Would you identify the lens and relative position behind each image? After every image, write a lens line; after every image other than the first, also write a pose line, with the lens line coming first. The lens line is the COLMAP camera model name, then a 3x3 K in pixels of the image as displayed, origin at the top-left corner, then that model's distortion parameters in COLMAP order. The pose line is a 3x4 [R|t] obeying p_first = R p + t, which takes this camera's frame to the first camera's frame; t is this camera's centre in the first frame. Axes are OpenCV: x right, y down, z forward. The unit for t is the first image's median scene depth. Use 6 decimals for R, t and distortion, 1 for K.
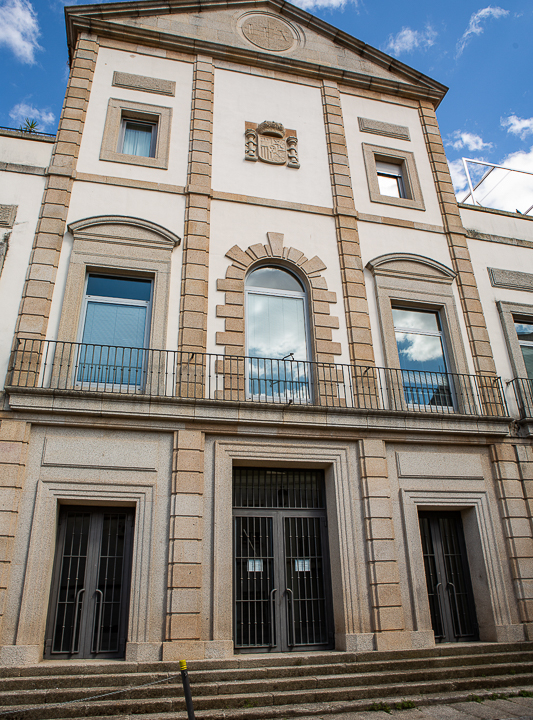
lens RADIAL K [[559.6, 0, 266.5], [0, 559.6, 360.0], [0, 0, 1]] dist [-0.106861, 0.070683]
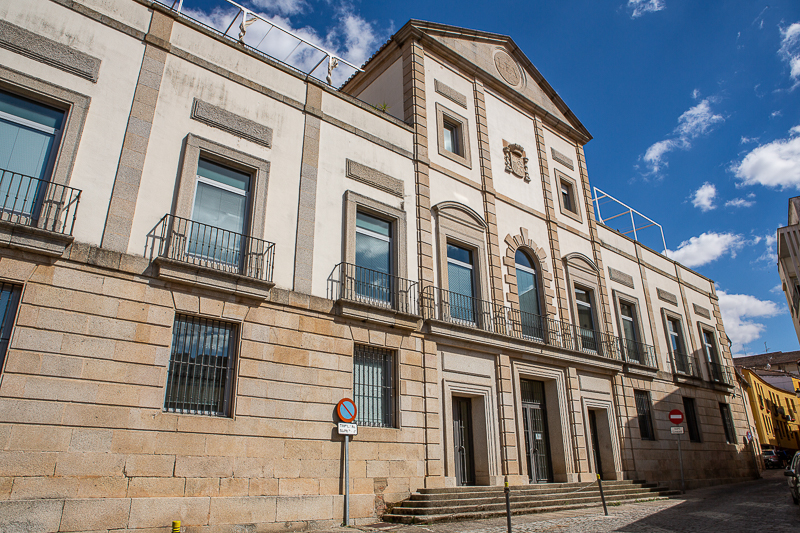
lens RADIAL K [[503.7, 0, 367.5], [0, 503.7, 297.9], [0, 0, 1]] dist [-0.079183, 0.000412]
pose [[0.930491, 0.148577, 0.334829, -0.767176], [-0.185188, 0.979440, 0.080022, -0.061977], [-0.316056, -0.136466, 0.938875, -0.186999]]
